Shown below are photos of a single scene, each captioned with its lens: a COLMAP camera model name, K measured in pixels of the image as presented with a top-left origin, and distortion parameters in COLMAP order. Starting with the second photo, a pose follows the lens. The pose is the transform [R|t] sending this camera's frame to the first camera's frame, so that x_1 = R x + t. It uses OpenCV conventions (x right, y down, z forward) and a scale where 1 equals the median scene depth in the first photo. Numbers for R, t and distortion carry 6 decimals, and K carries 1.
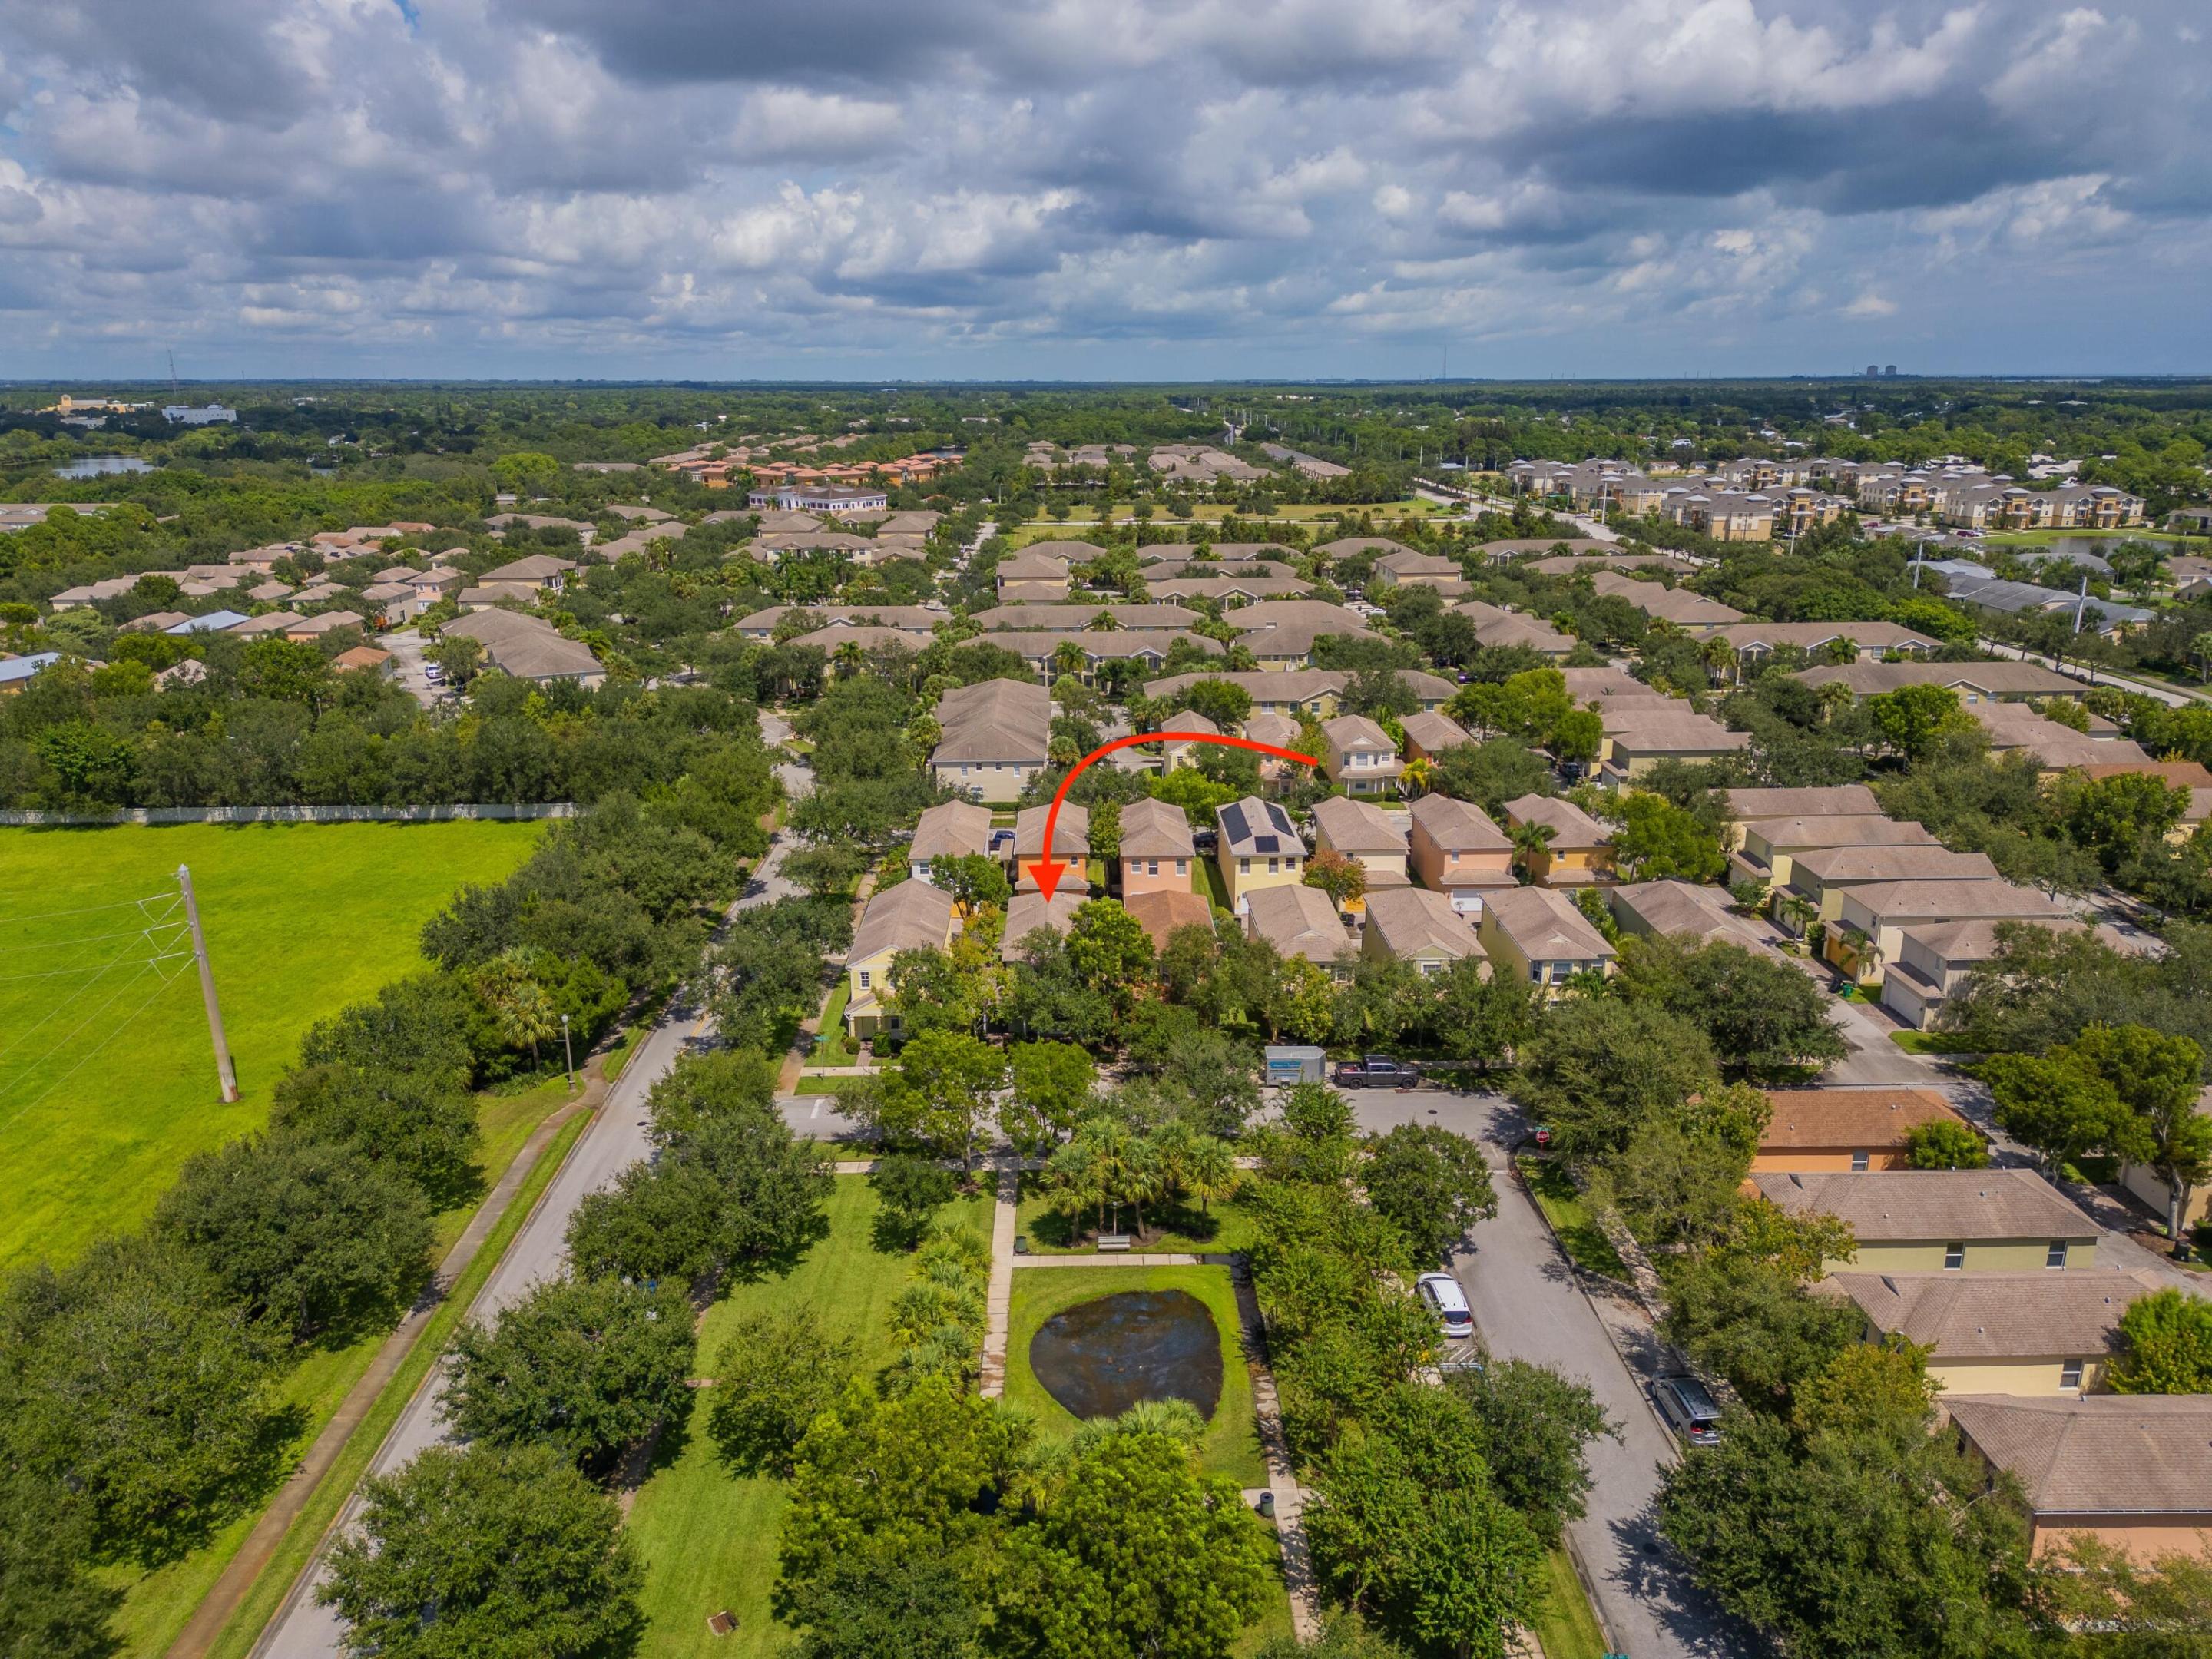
lens RADIAL K [[1564.0, 0, 1108.3], [0, 1564.0, 846.2], [0, 0, 1]] dist [0.057378, -0.047325]
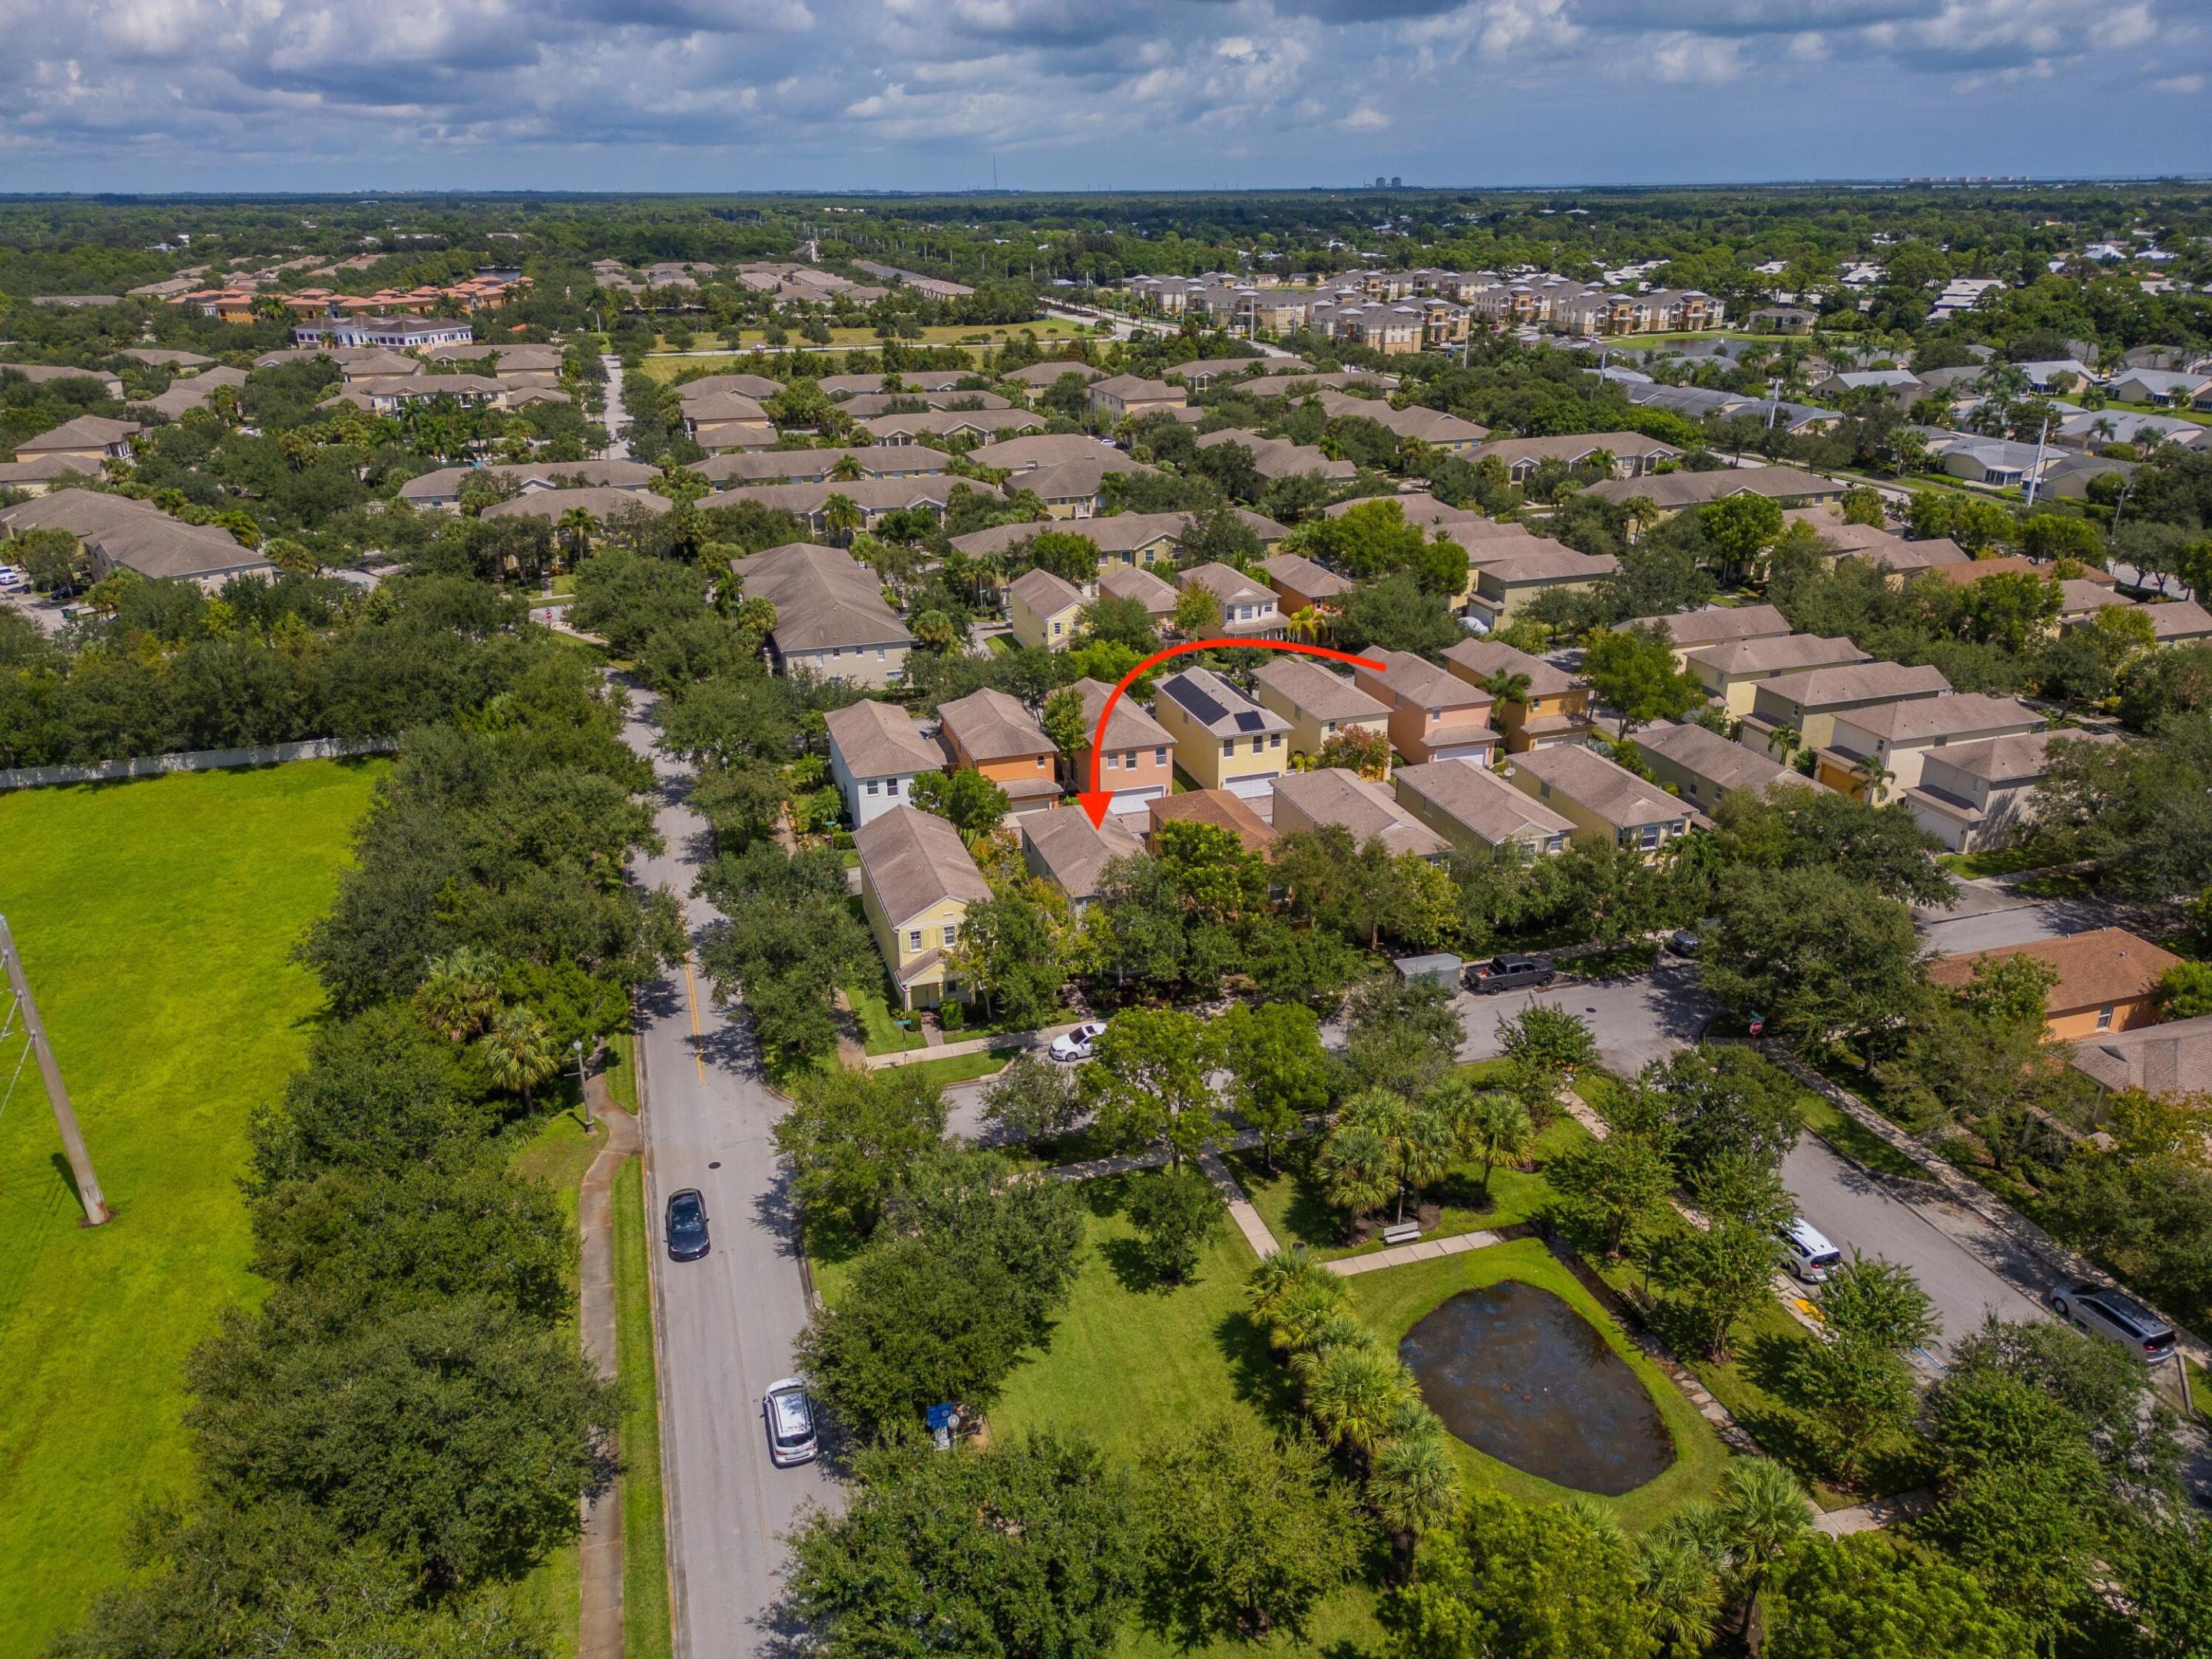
lens RADIAL K [[1564.0, 0, 1111.2], [0, 1564.0, 848.8], [0, 0, 1]] dist [0.057378, -0.047325]
pose [[0.960467, -0.112379, 0.254704, -0.169413], [0.084641, 0.989472, 0.117396, -0.032607], [-0.265215, -0.091196, 0.959867, 0.122069]]
